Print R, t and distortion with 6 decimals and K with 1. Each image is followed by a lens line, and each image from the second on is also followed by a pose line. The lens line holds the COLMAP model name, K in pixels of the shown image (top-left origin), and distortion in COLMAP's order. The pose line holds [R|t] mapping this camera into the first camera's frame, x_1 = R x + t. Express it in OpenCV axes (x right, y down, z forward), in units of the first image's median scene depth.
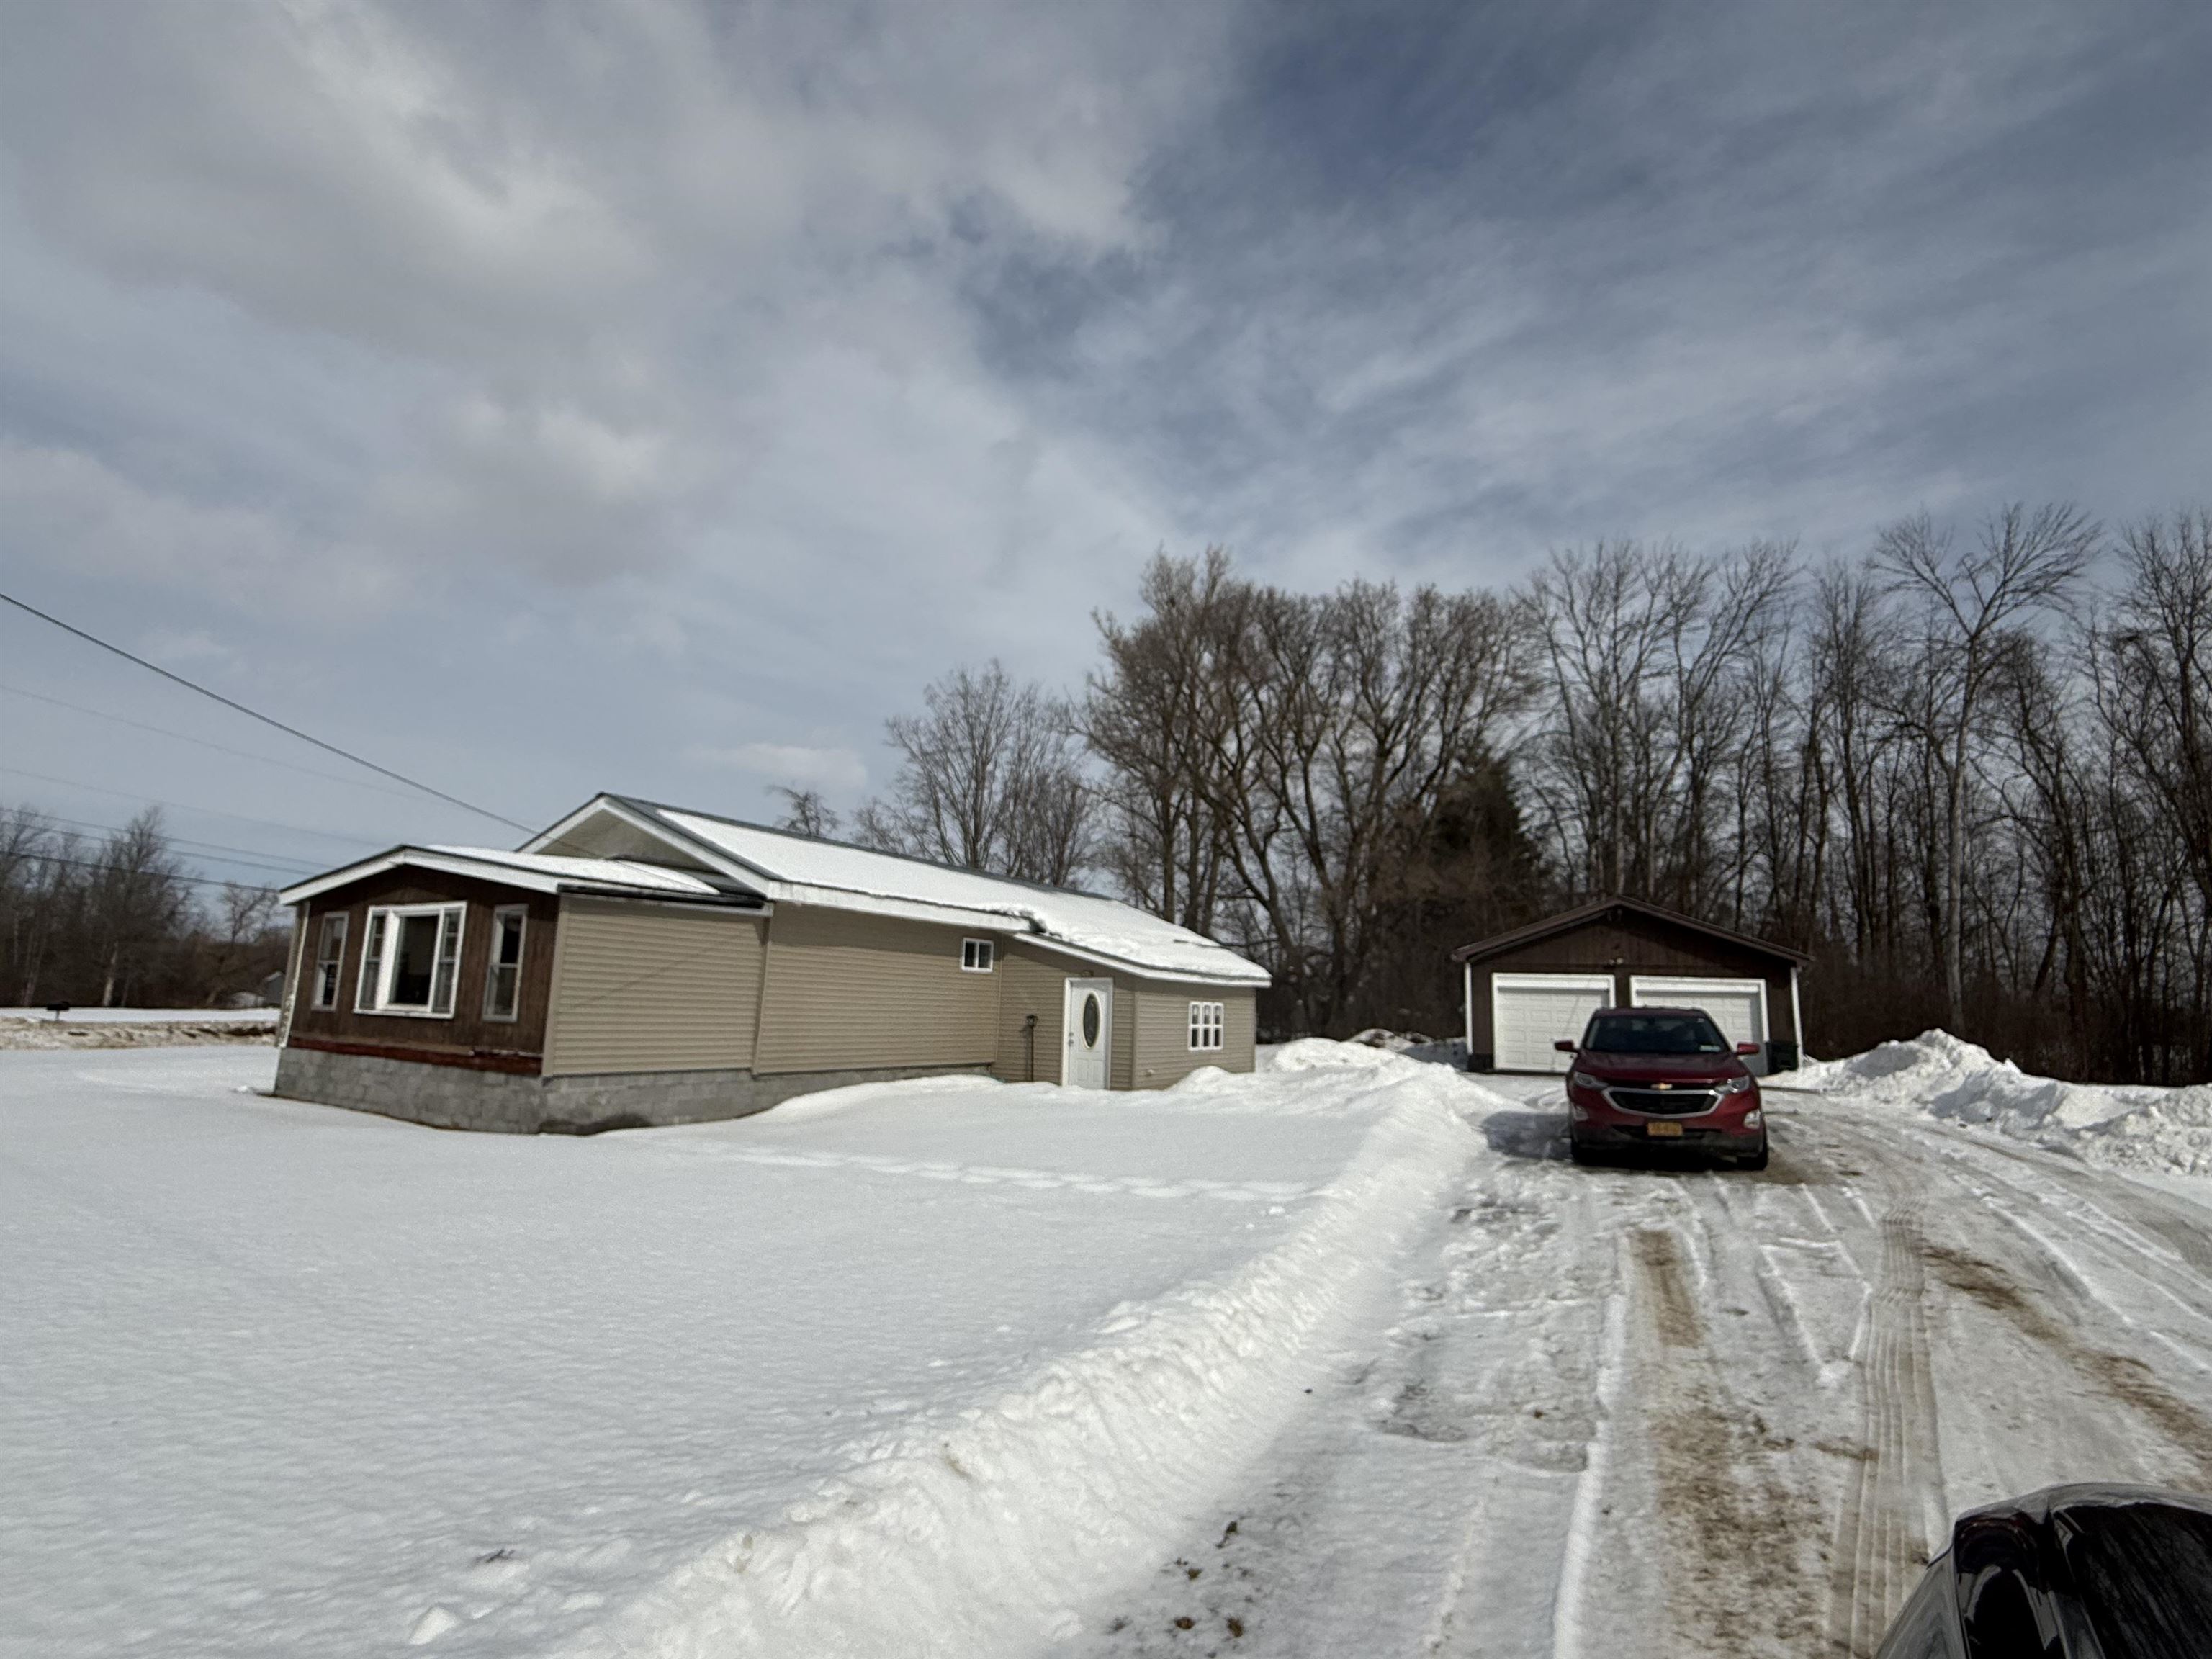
lens RADIAL K [[1075.9, 0, 1106.0], [0, 1075.9, 829.5], [0, 0, 1]] dist [-0.001431, -0.000122]
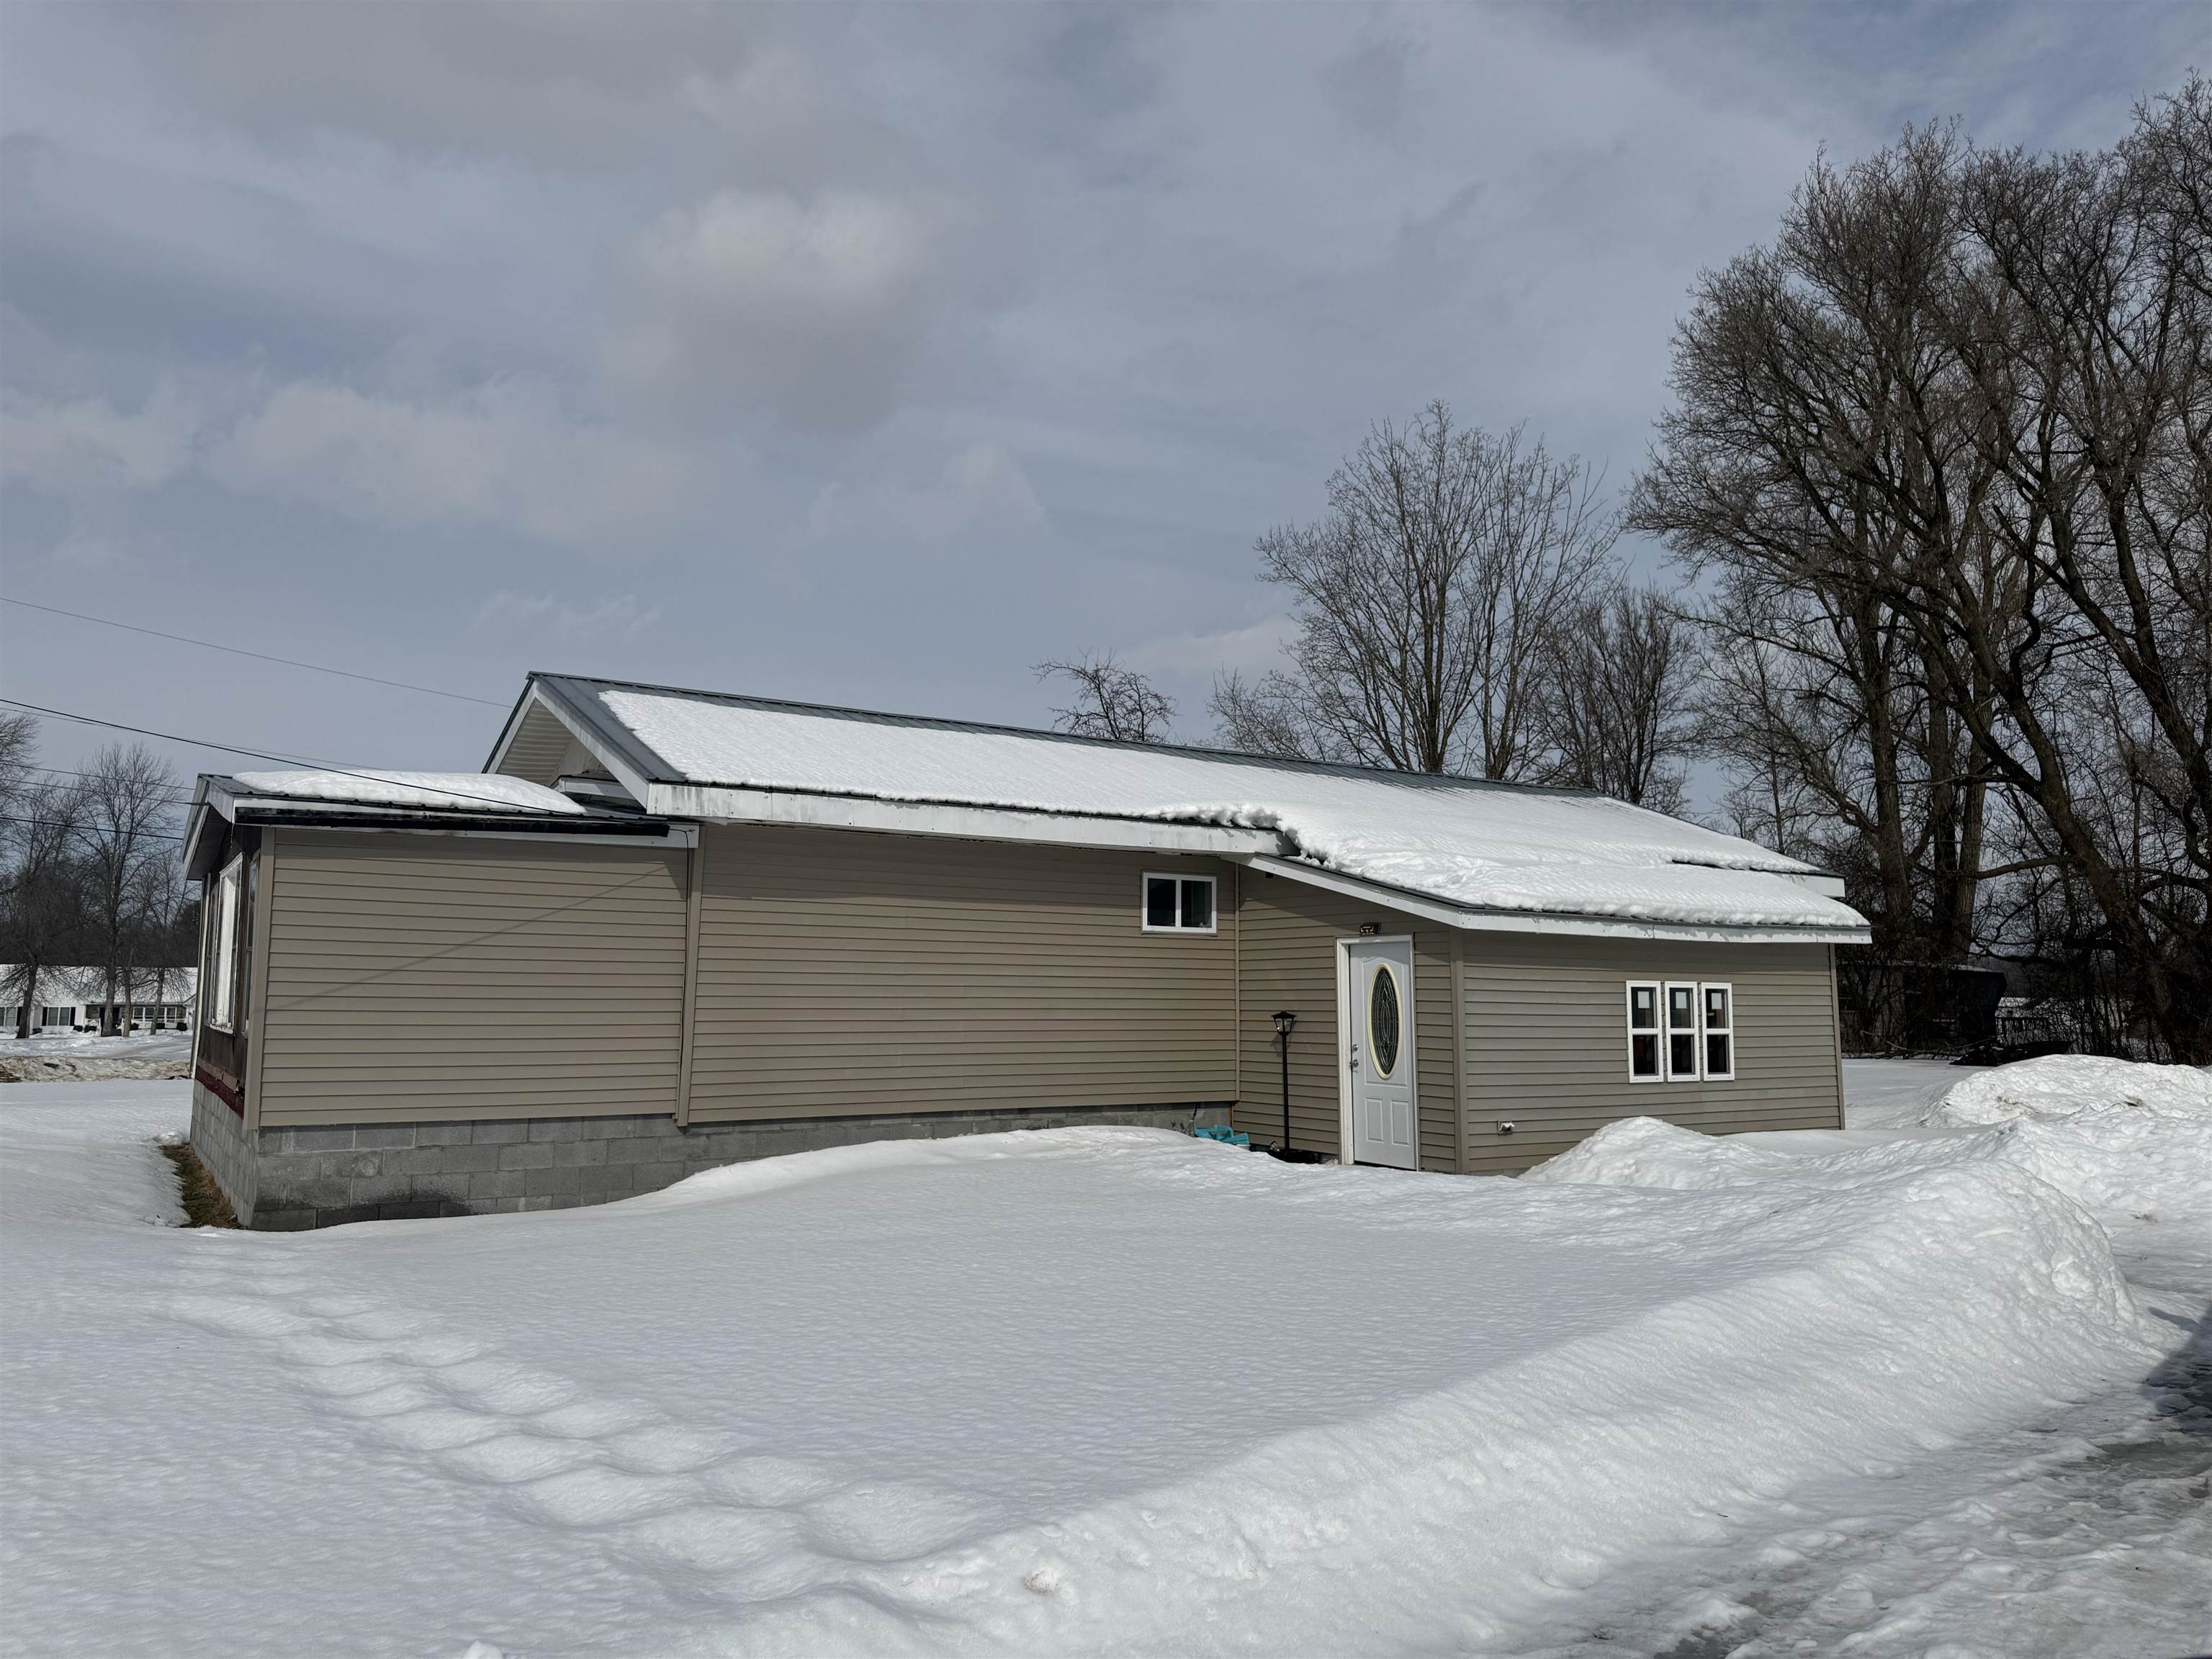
lens RADIAL K [[1546.2, 0, 1103.4], [0, 1546.2, 834.4], [0, 0, 1]] dist [0.143231, -0.261516]
pose [[0.878680, -0.074213, -0.471608, 0.215096], [0.097108, 0.994976, 0.024355, 0.060227], [0.467431, -0.067197, 0.881472, 0.302740]]
